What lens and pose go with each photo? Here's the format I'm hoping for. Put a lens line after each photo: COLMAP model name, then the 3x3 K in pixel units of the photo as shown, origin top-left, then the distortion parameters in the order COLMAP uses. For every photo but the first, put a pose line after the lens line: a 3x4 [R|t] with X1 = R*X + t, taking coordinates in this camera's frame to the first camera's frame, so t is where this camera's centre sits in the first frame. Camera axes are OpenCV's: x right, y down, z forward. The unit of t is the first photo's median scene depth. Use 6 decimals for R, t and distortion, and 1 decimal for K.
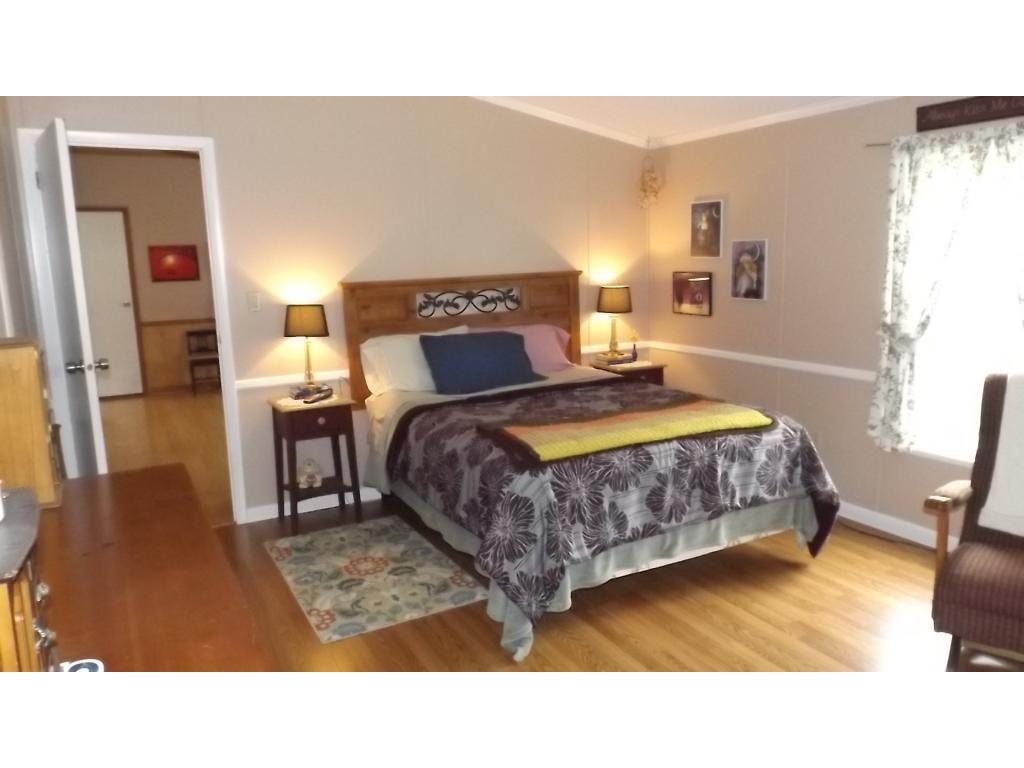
lens RADIAL K [[744.1, 0, 508.2], [0, 744.1, 383.1], [0, 0, 1]] dist [0.009242, -0.009943]
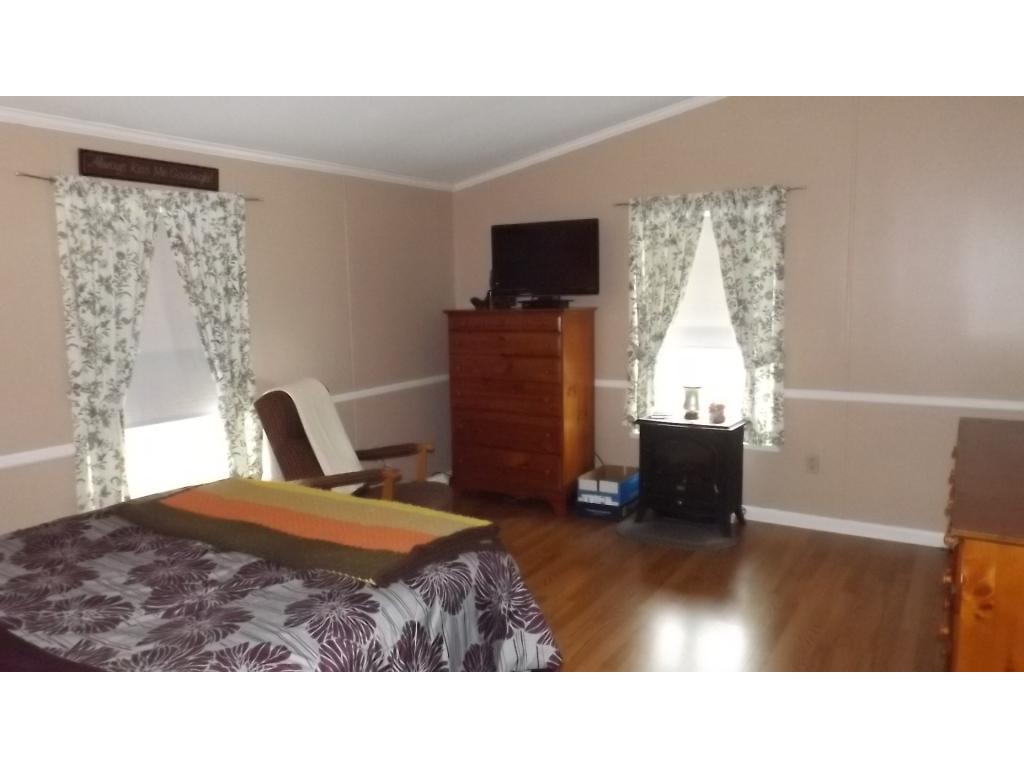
lens RADIAL K [[744.1, 0, 508.2], [0, 744.1, 383.1], [0, 0, 1]] dist [0.009242, -0.009943]
pose [[-0.492647, -0.071679, 0.867272, -0.527835], [0.180306, 0.966568, 0.182308, -0.159854], [-0.851345, 0.246188, -0.463253, 1.035258]]
